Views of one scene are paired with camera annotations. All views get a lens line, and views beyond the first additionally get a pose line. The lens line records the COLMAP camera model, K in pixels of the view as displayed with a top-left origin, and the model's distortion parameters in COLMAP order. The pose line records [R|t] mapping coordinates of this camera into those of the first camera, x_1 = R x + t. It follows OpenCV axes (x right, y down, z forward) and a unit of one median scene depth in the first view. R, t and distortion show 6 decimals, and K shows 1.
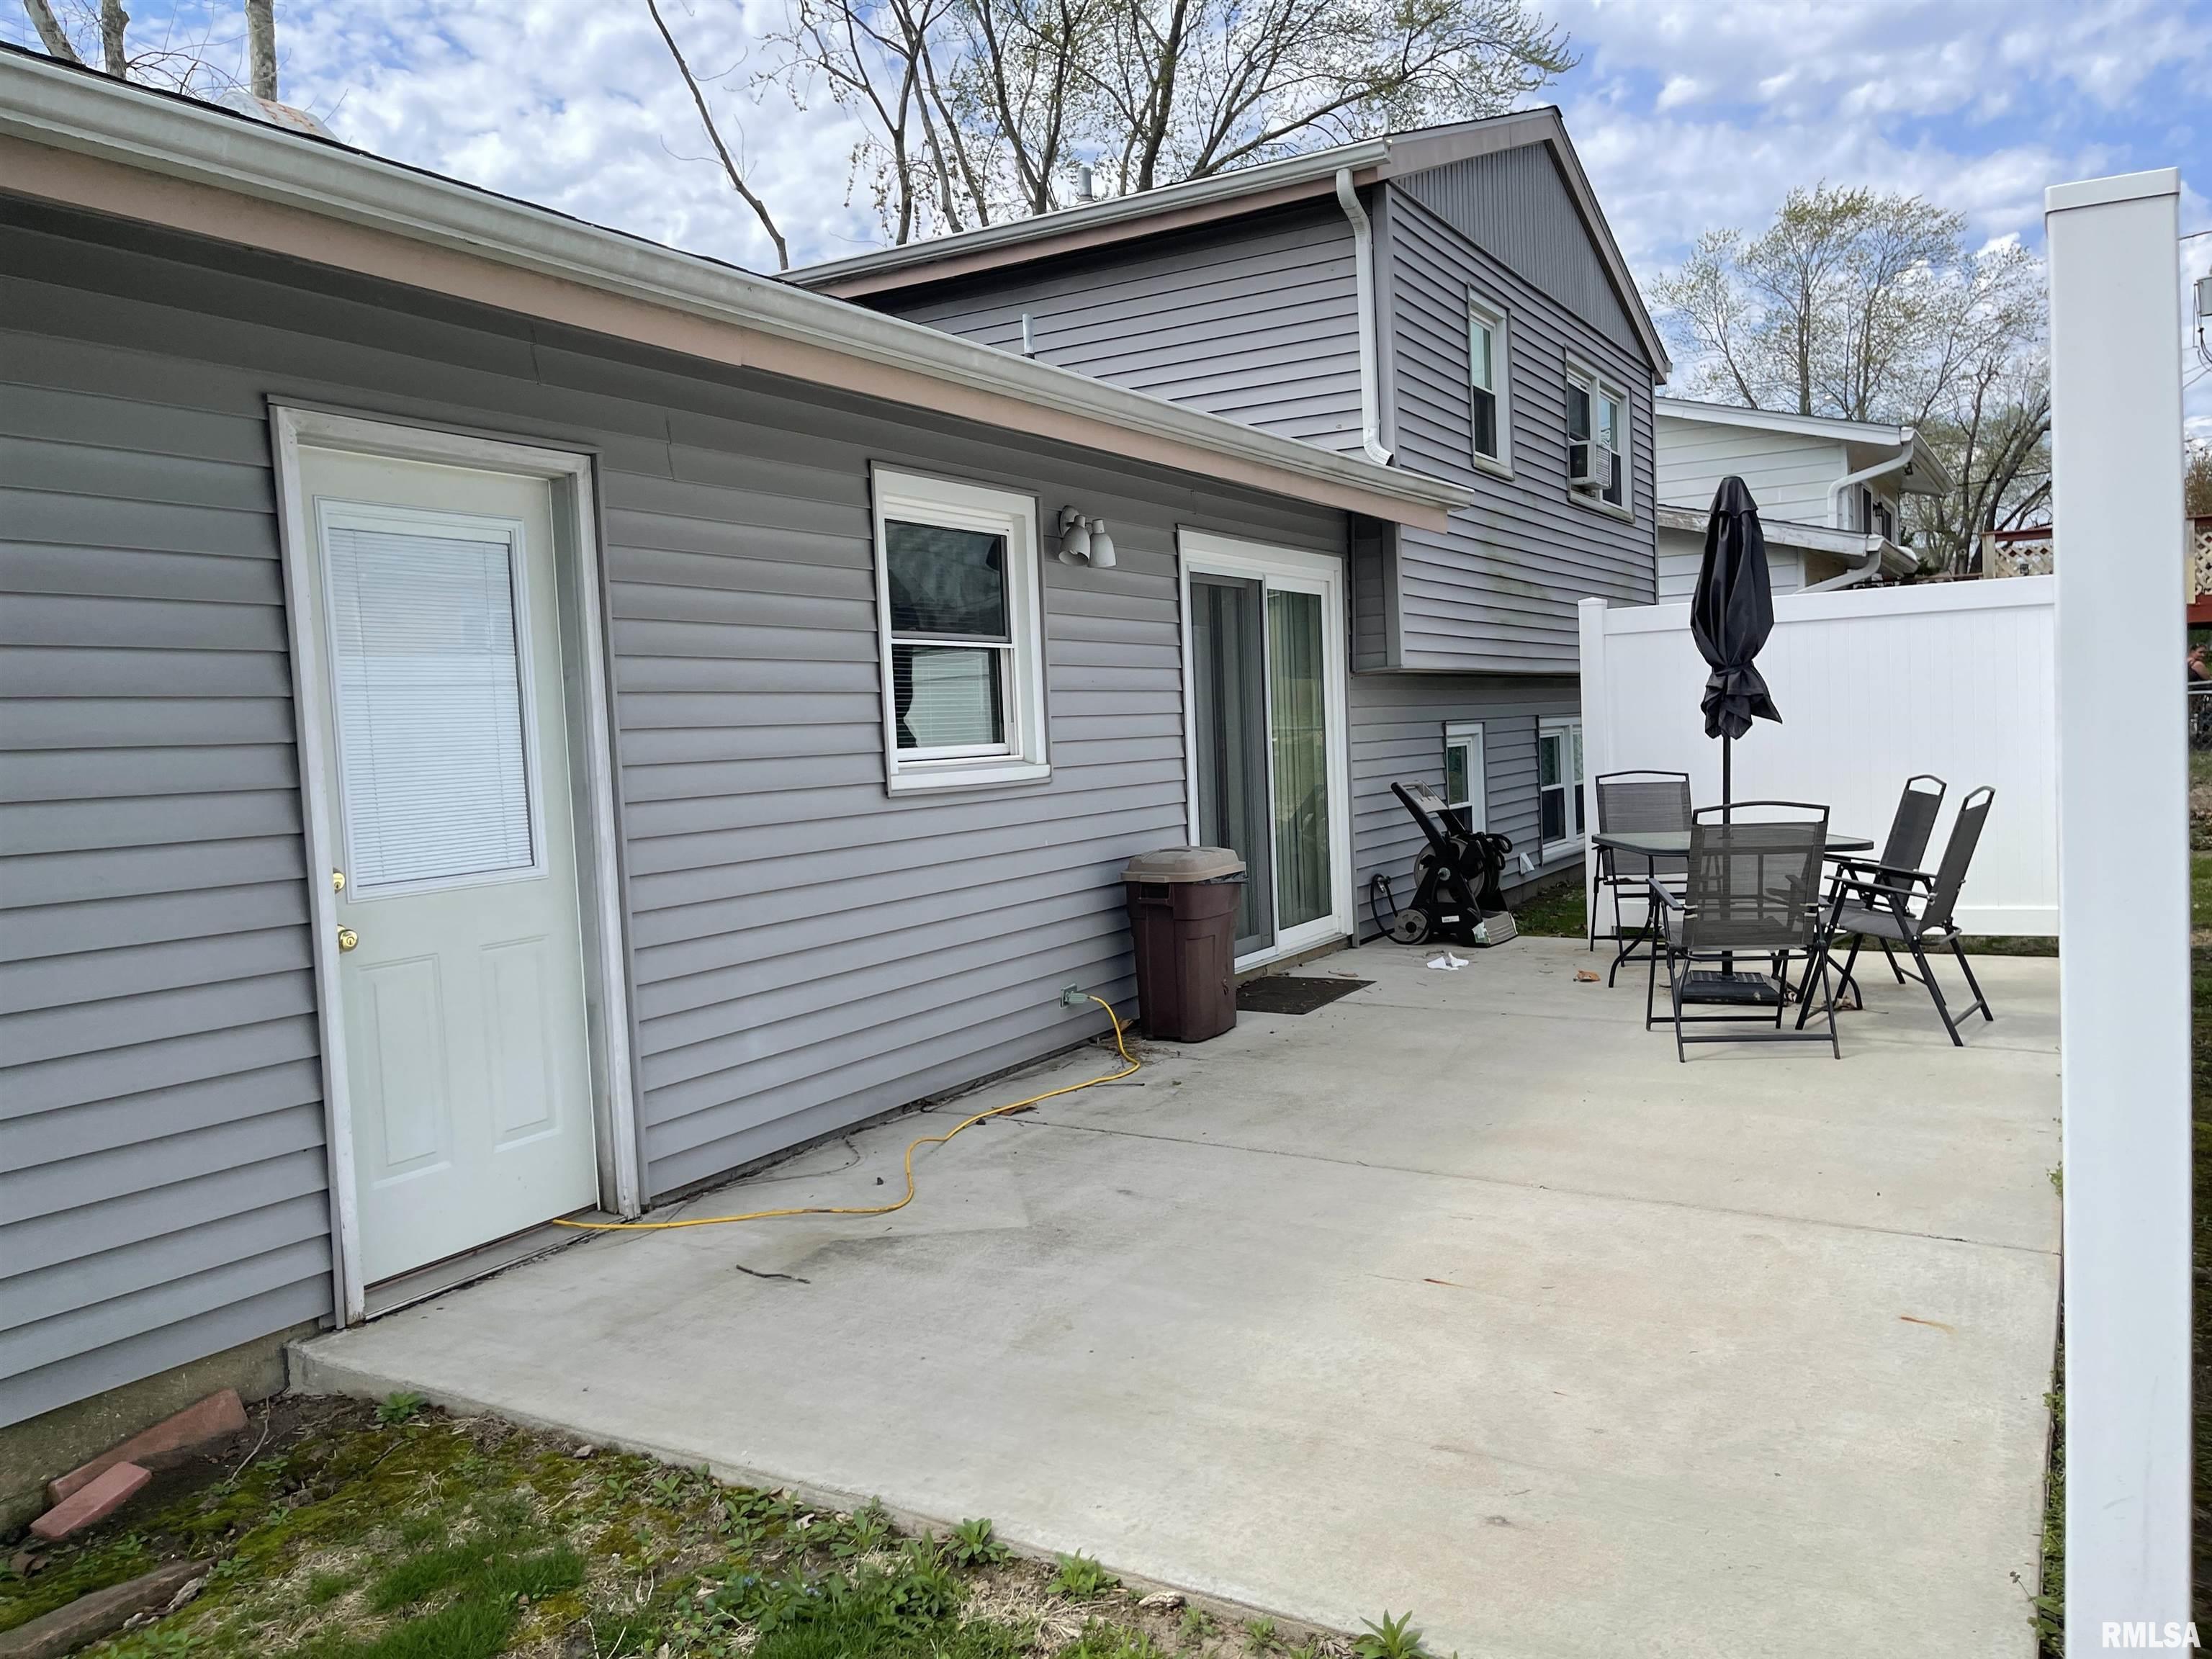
lens RADIAL K [[1662.8, 0, 1145.1], [0, 1662.8, 846.0], [0, 0, 1]] dist [0.075839, -0.104955]
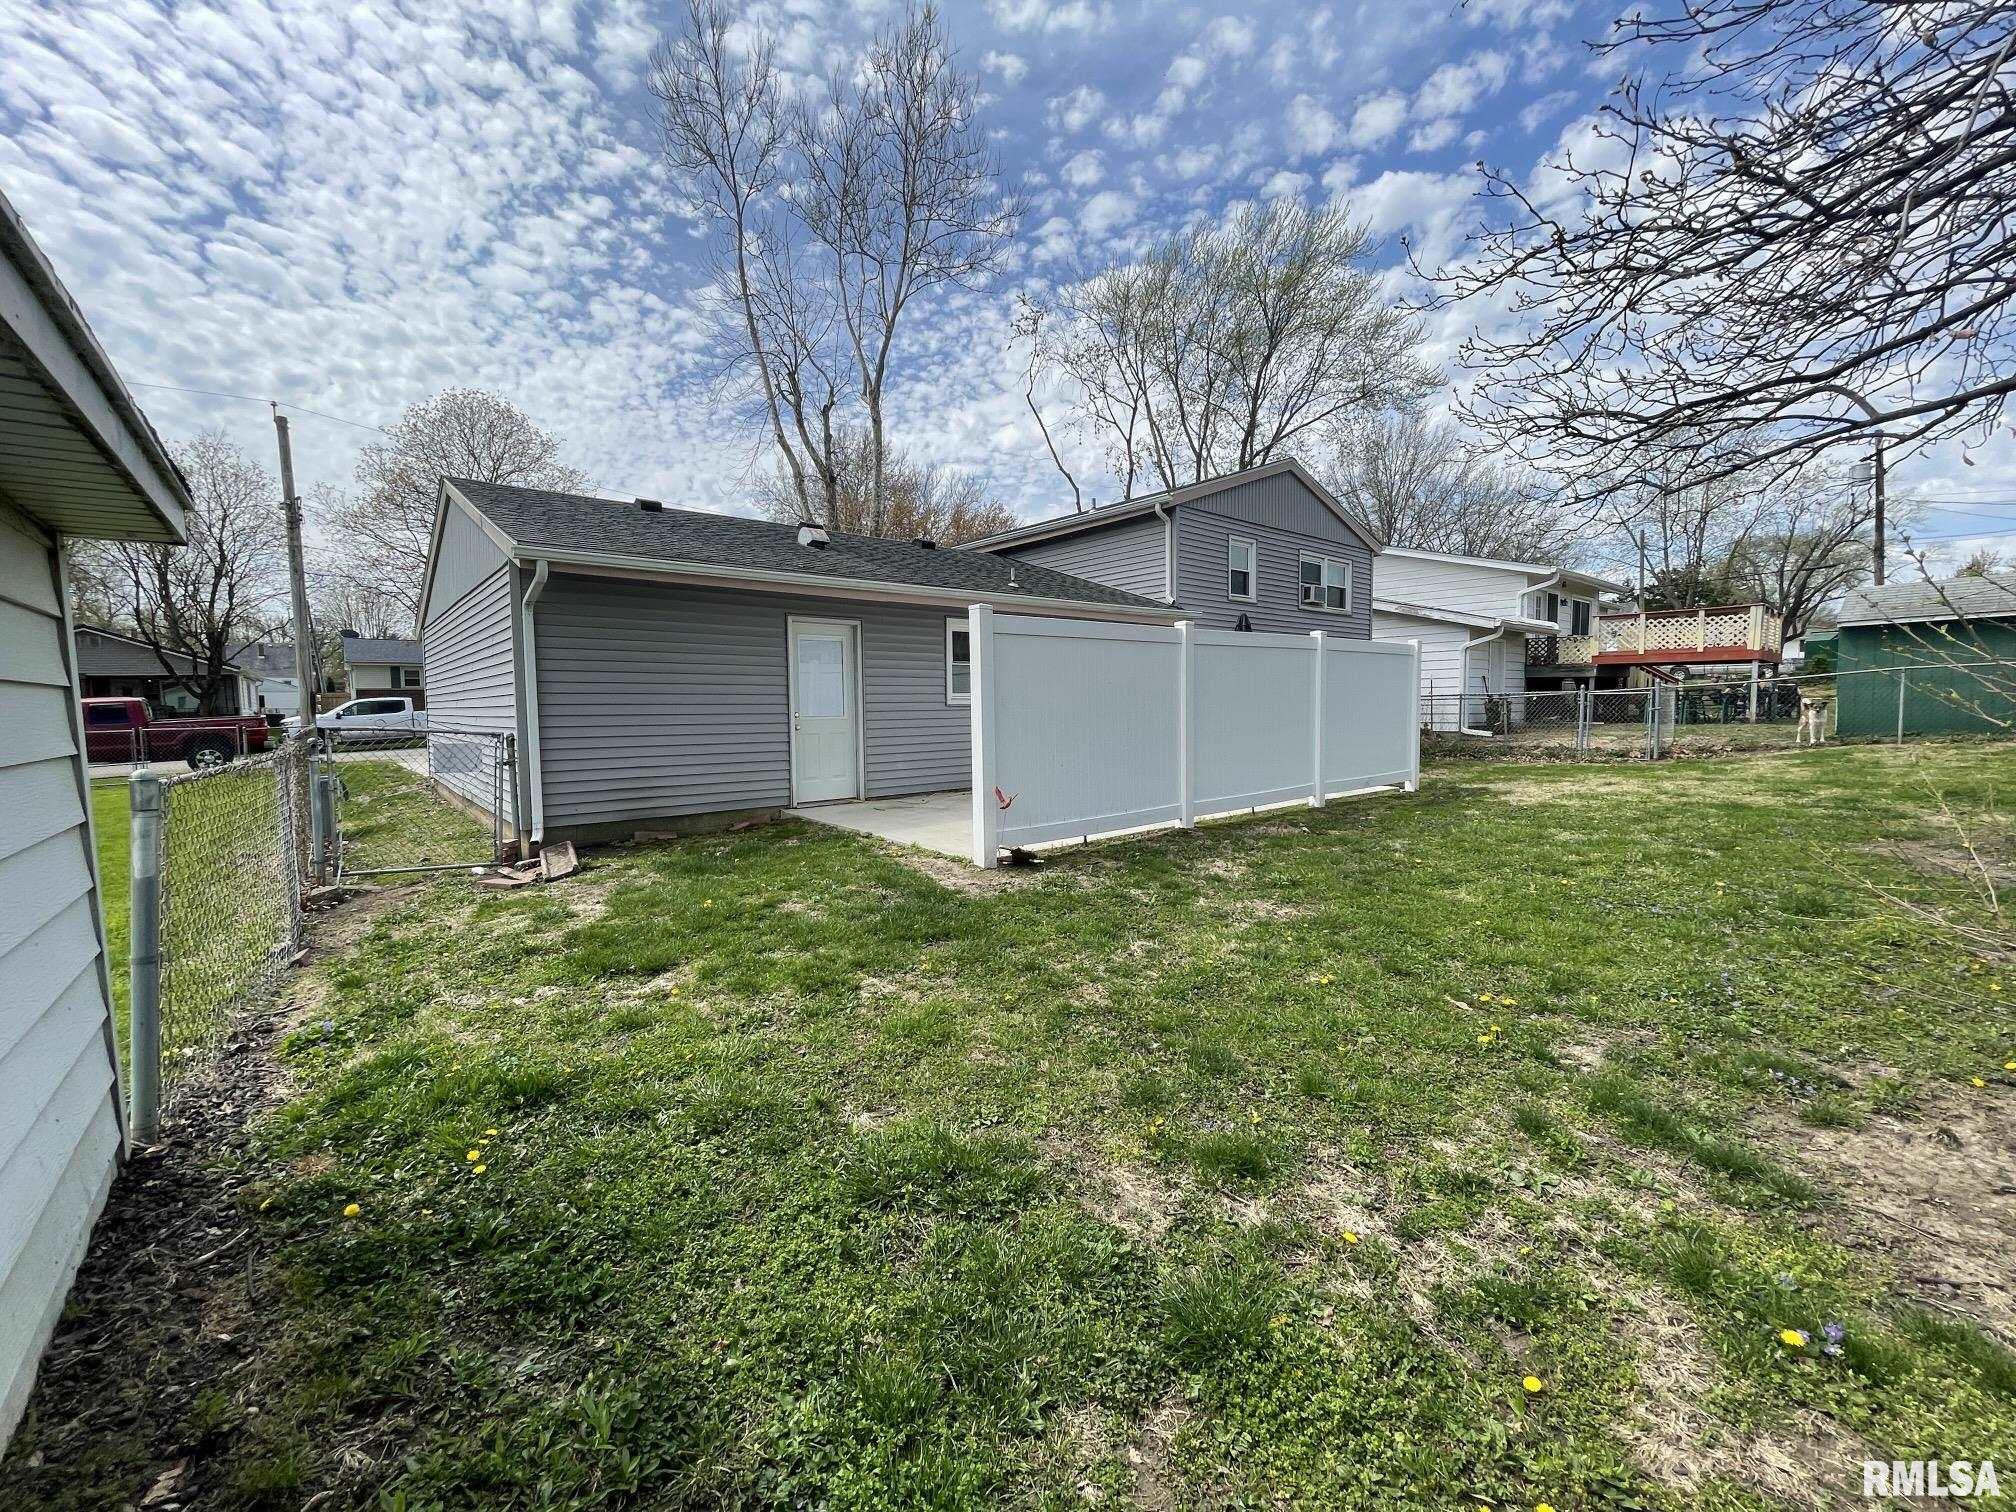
lens RADIAL K [[799.0, 0, 998.1], [0, 799.0, 755.5], [0, 0, 1]] dist [-0.000305, -0.002101]
pose [[0.933150, 0.063130, -0.353900, 0.737389], [-0.060547, 0.997996, 0.018379, 0.051932], [0.354351, 0.004278, 0.935103, -0.778201]]
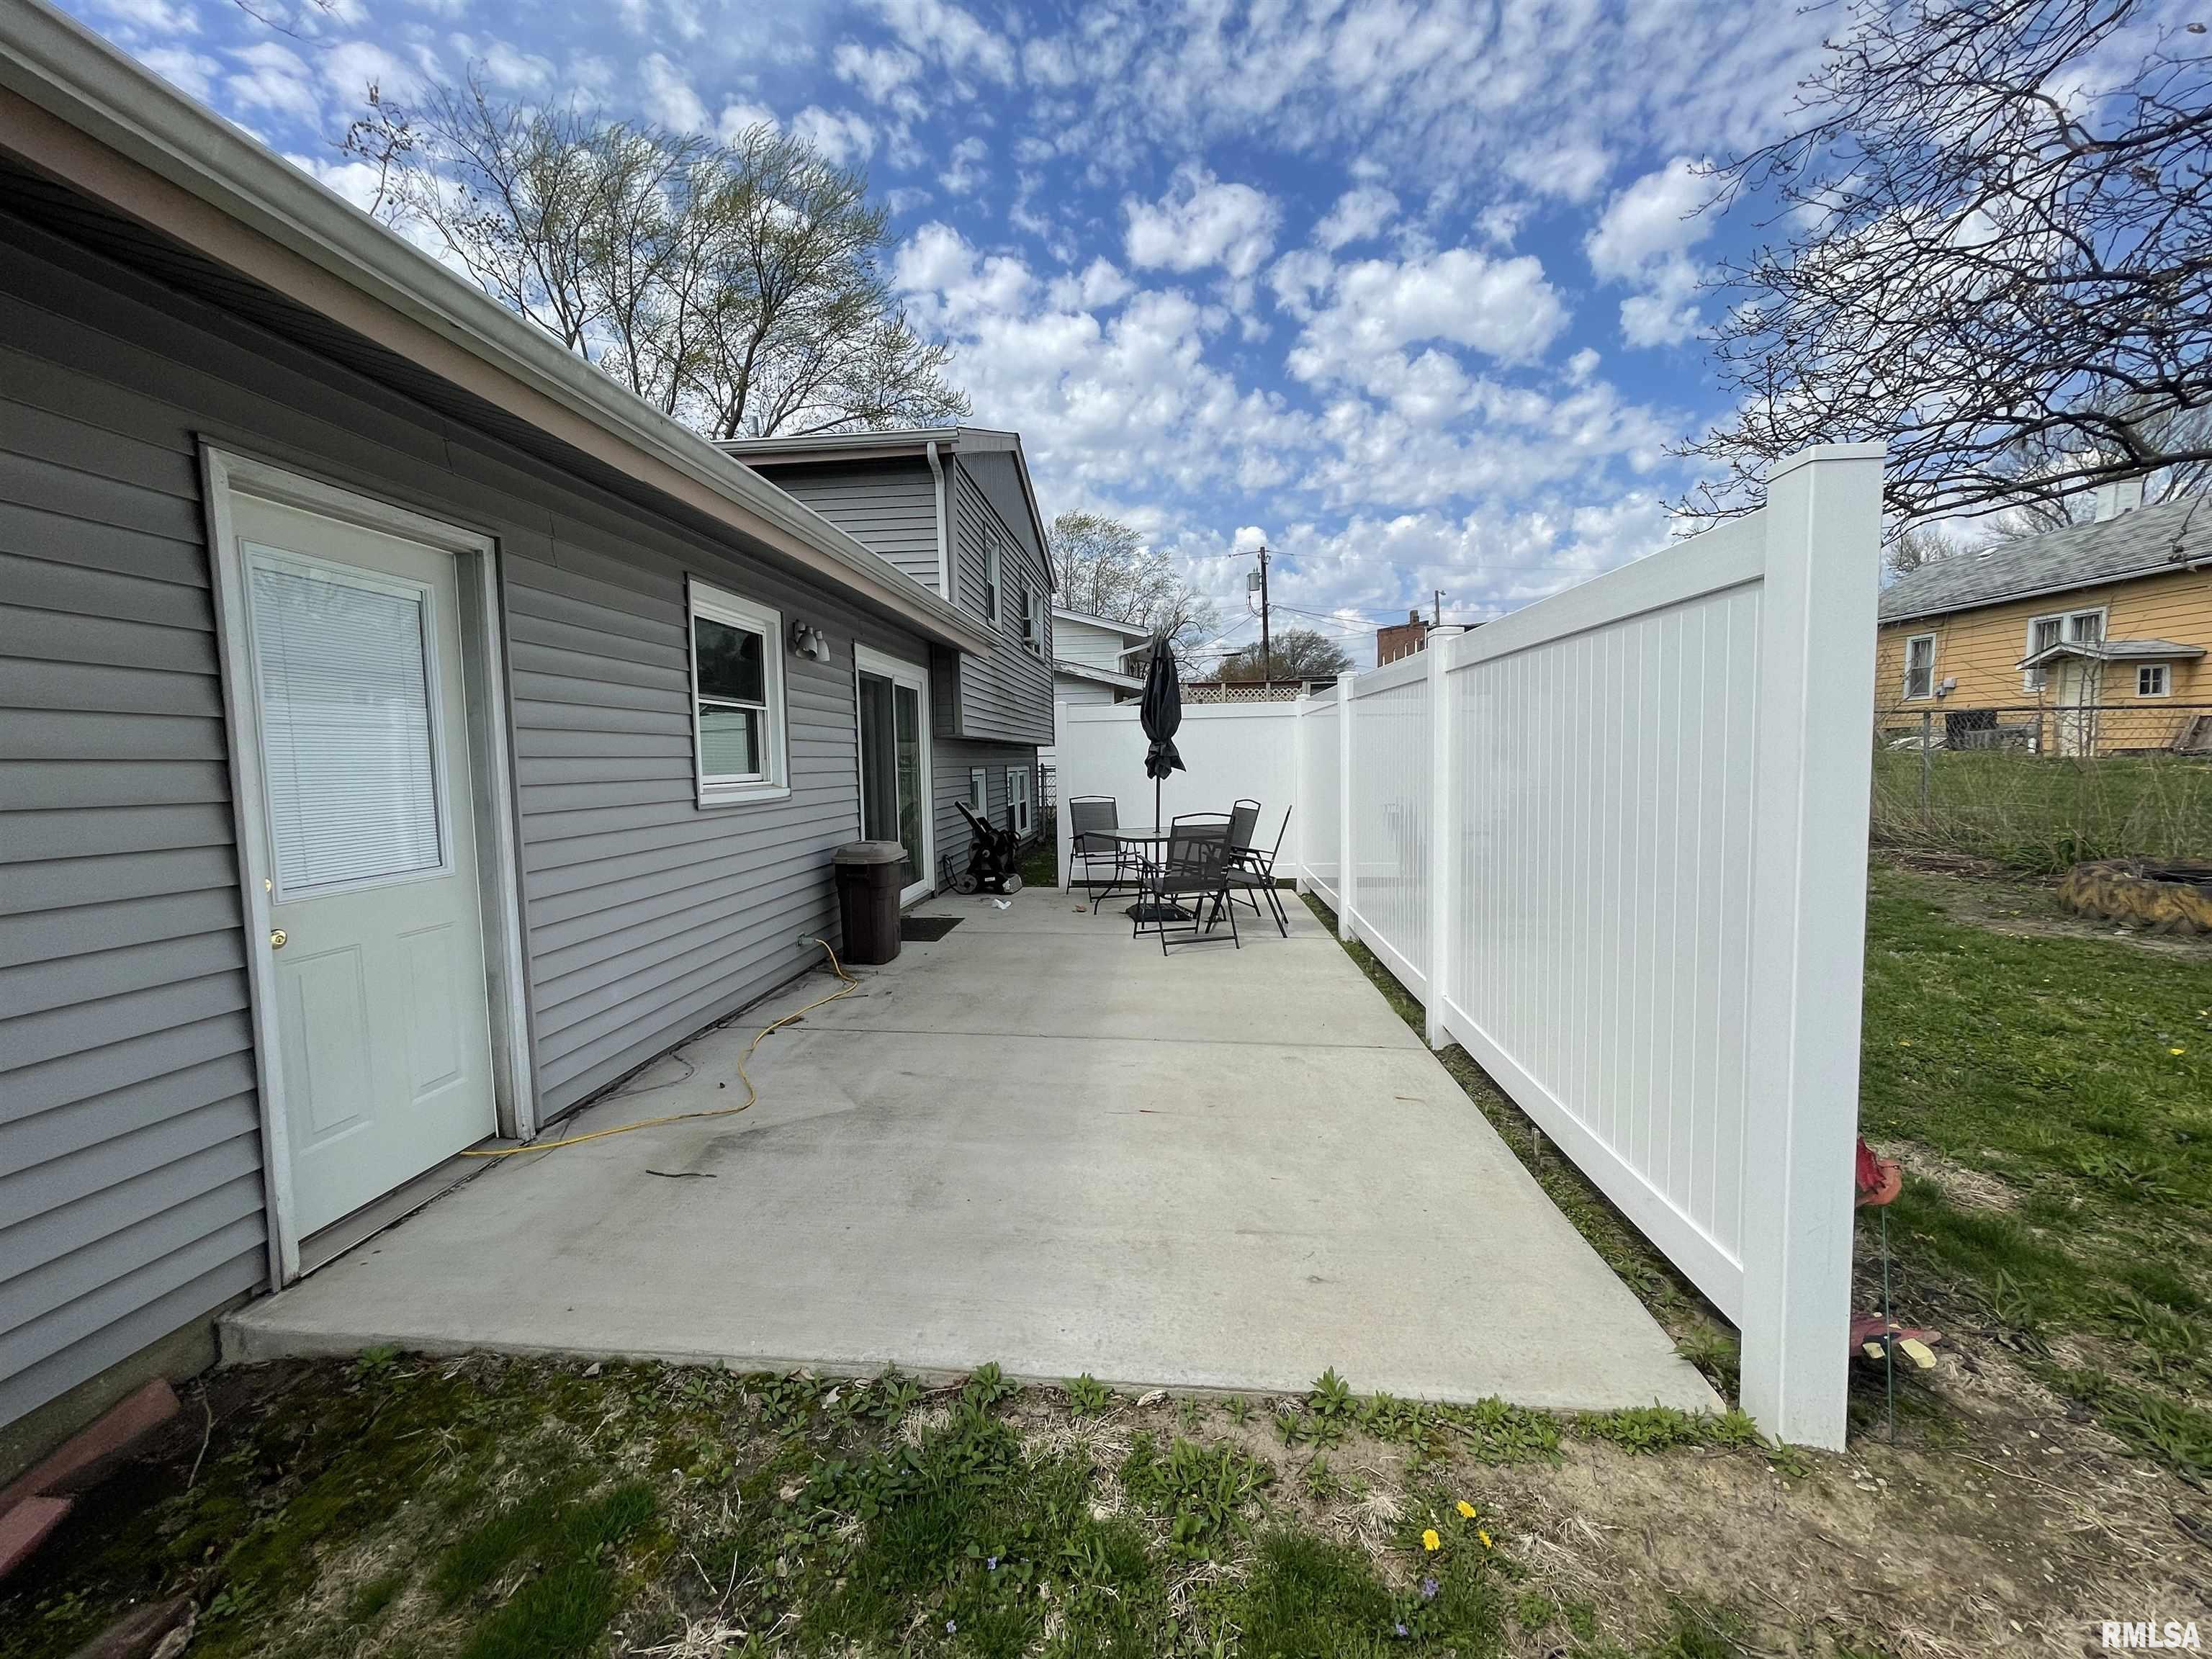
lens RADIAL K [[889.0, 0, 1106.0], [0, 889.0, 829.5], [0, 0, 1]] dist [0.000389, -0.000276]
pose [[0.910356, -0.007602, 0.413756, -0.189506], [0.010047, 0.999943, -0.003734, -0.007988], [-0.413703, 0.007556, 0.910380, 0.206735]]
